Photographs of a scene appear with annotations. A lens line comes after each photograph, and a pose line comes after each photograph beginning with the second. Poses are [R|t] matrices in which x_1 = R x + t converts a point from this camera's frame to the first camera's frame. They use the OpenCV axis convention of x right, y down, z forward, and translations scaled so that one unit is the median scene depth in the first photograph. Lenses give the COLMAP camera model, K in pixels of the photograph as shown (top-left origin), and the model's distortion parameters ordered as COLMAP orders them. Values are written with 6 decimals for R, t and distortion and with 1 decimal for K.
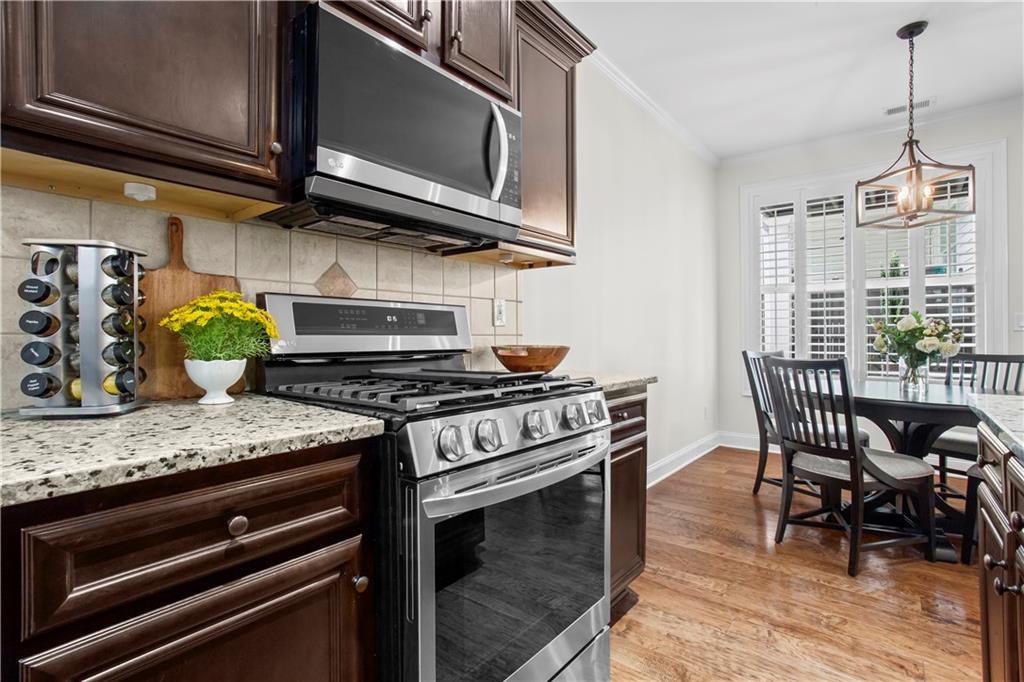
lens RADIAL K [[492.8, 0, 499.3], [0, 492.8, 337.2], [0, 0, 1]] dist [-0.057206, 0.035318]
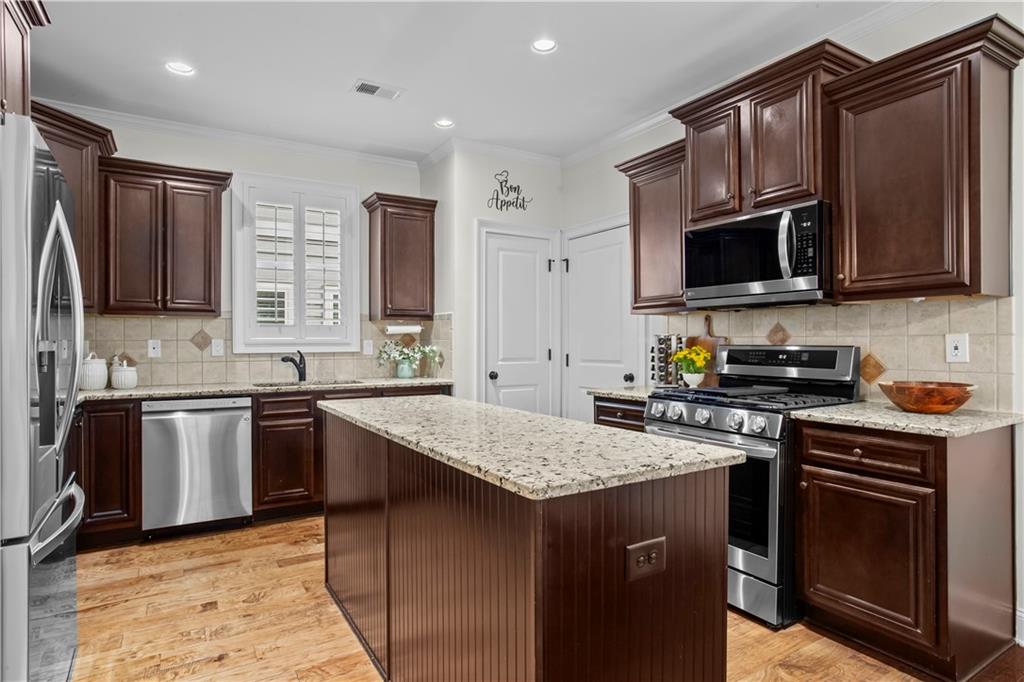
lens RADIAL K [[557.6, 0, 499.0], [0, 557.6, 340.3], [0, 0, 1]] dist [-0.031024, 0.000093]
pose [[-0.340622, 0.001284, -0.940199, 1.773677], [0.004453, 0.999990, -0.000247, -0.093364], [0.940190, -0.004271, -0.340625, 0.725815]]
